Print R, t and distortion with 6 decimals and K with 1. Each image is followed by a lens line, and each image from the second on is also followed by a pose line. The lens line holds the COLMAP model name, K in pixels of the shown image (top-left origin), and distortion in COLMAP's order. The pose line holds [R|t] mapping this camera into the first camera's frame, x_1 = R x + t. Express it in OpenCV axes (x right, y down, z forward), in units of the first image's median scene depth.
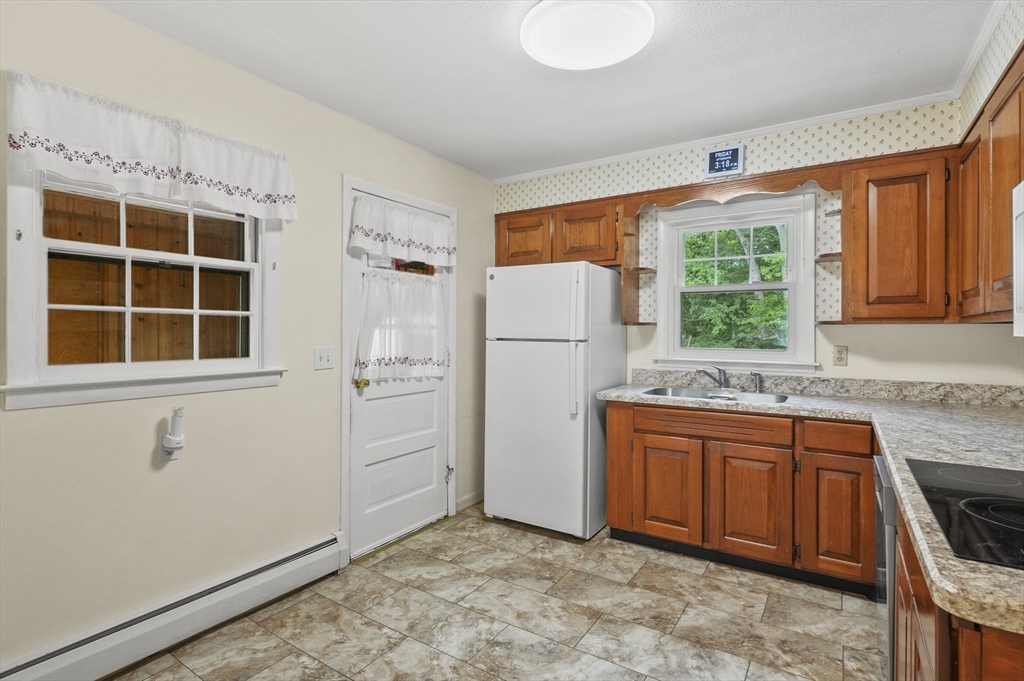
lens RADIAL K [[508.0, 0, 507.3], [0, 508.0, 335.9], [0, 0, 1]] dist [0.002159, -0.002163]
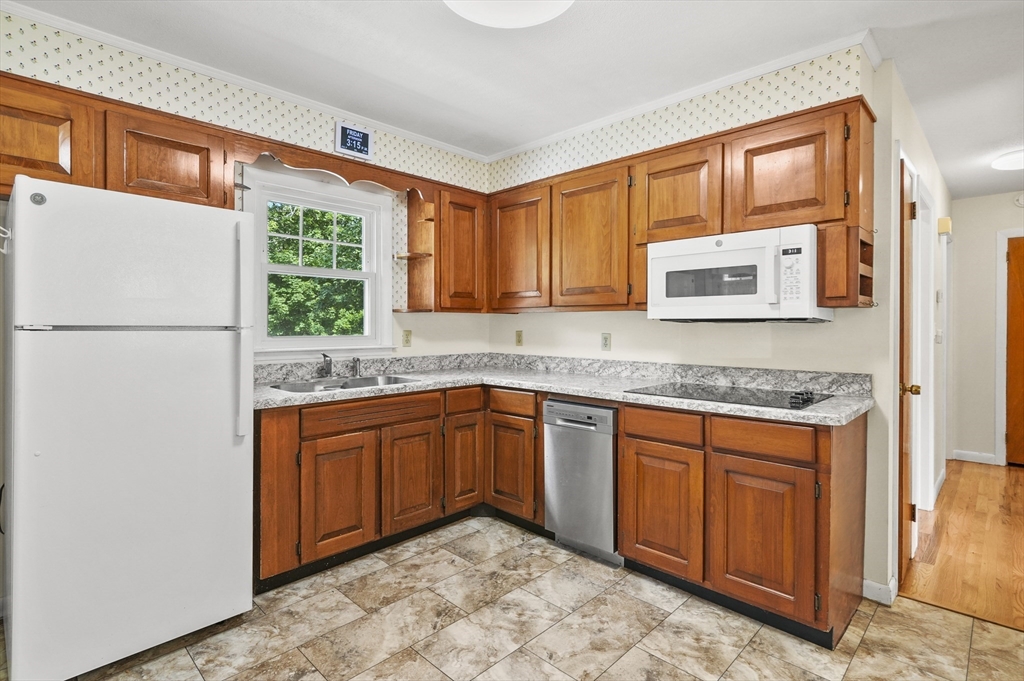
lens RADIAL K [[508.0, 0, 507.2], [0, 508.0, 331.2], [0, 0, 1]] dist [0.002159, -0.002163]
pose [[0.192885, -0.014914, 0.981108, -0.513889], [0.010250, 0.999861, 0.013184, 0.009270], [-0.981168, 0.007514, 0.193011, 0.575237]]
